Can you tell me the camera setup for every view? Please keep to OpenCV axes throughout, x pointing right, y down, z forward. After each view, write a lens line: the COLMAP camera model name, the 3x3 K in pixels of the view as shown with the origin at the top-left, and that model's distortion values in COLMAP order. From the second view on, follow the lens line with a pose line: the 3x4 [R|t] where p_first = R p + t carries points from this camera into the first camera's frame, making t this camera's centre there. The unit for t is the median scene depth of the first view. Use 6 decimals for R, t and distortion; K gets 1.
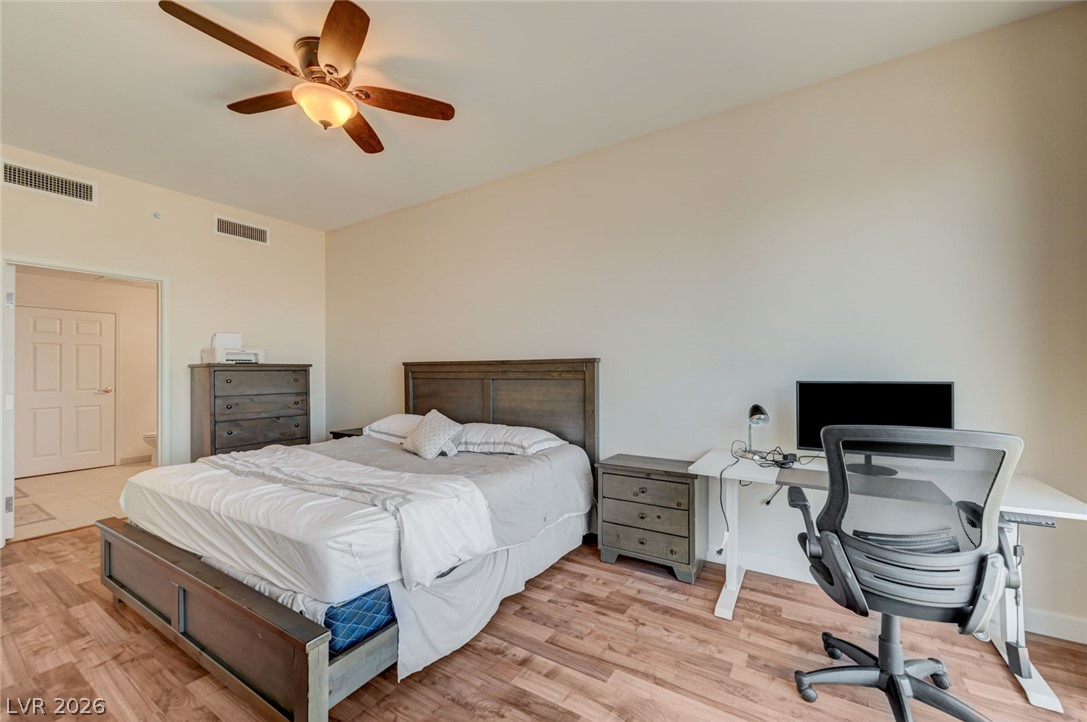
lens RADIAL K [[424.7, 0, 537.9], [0, 424.7, 367.0], [0, 0, 1]] dist [0.003123, -0.000088]
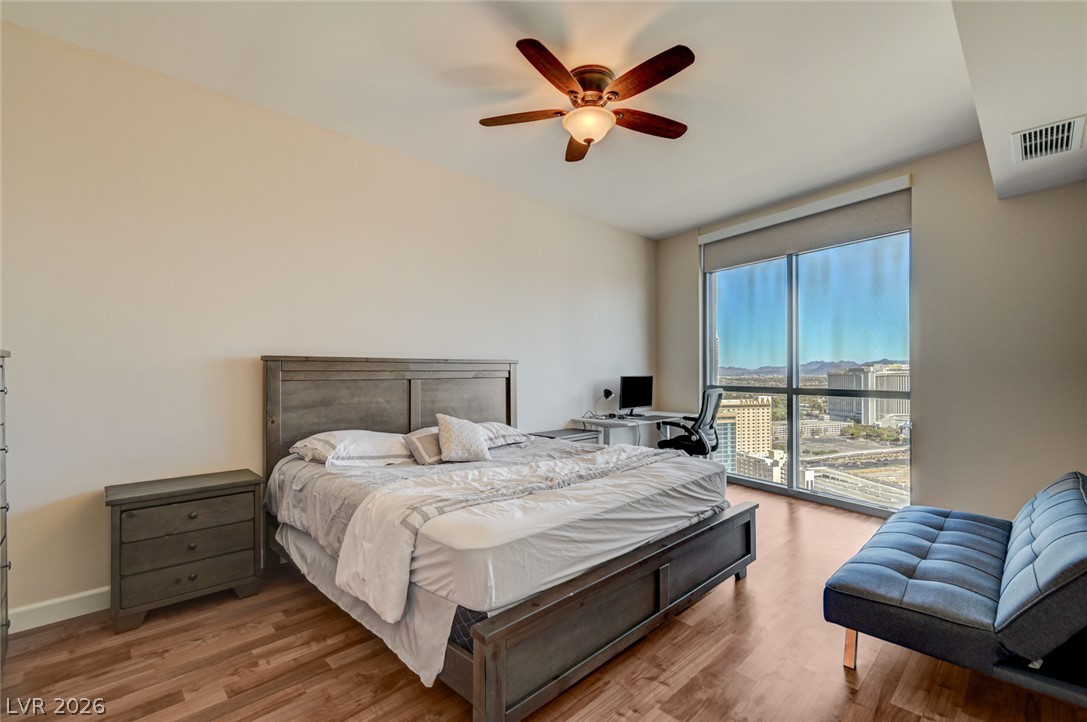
lens RADIAL K [[478.2, 0, 549.1], [0, 478.2, 363.8], [0, 0, 1]] dist [-0.003398, 0.000044]
pose [[0.232681, 0.019091, 0.972366, -0.907872], [-0.006465, 0.999816, -0.018083, 0.011173], [-0.972532, -0.002079, 0.232762, 0.434066]]
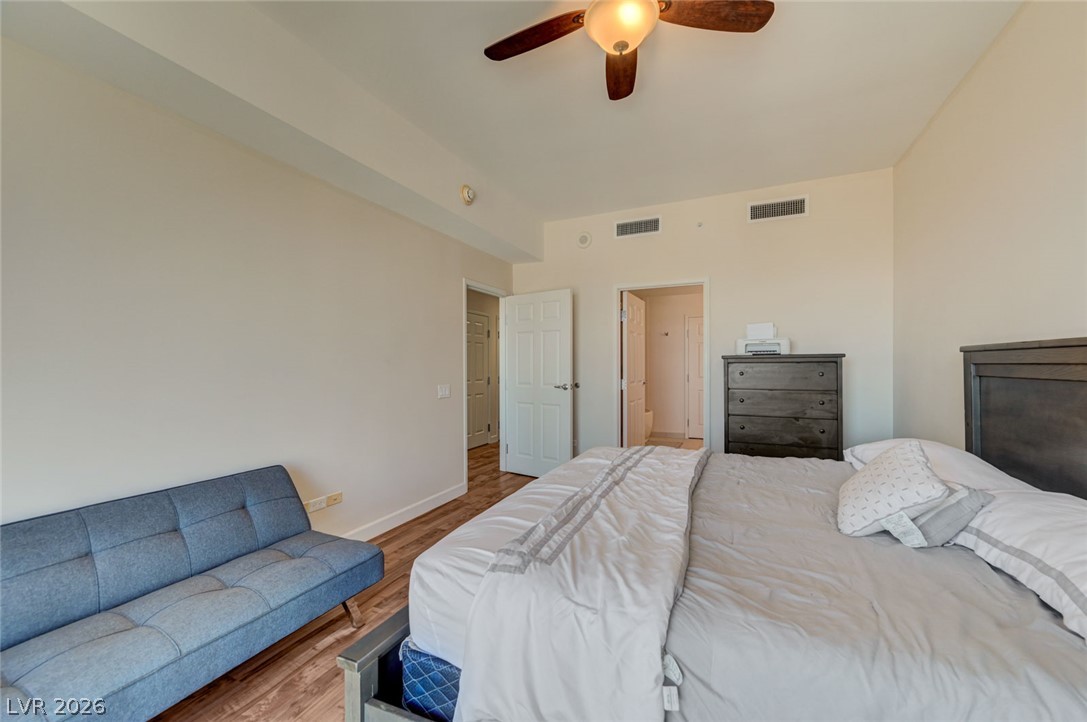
lens RADIAL K [[424.7, 0, 548.1], [0, 424.7, 363.1], [0, 0, 1]] dist [0.003123, -0.000088]
pose [[0.161865, -0.001227, -0.986812, 0.138743], [0.013702, 0.999906, 0.001004, 0.002776], [0.986718, -0.013684, 0.161867, 0.390954]]
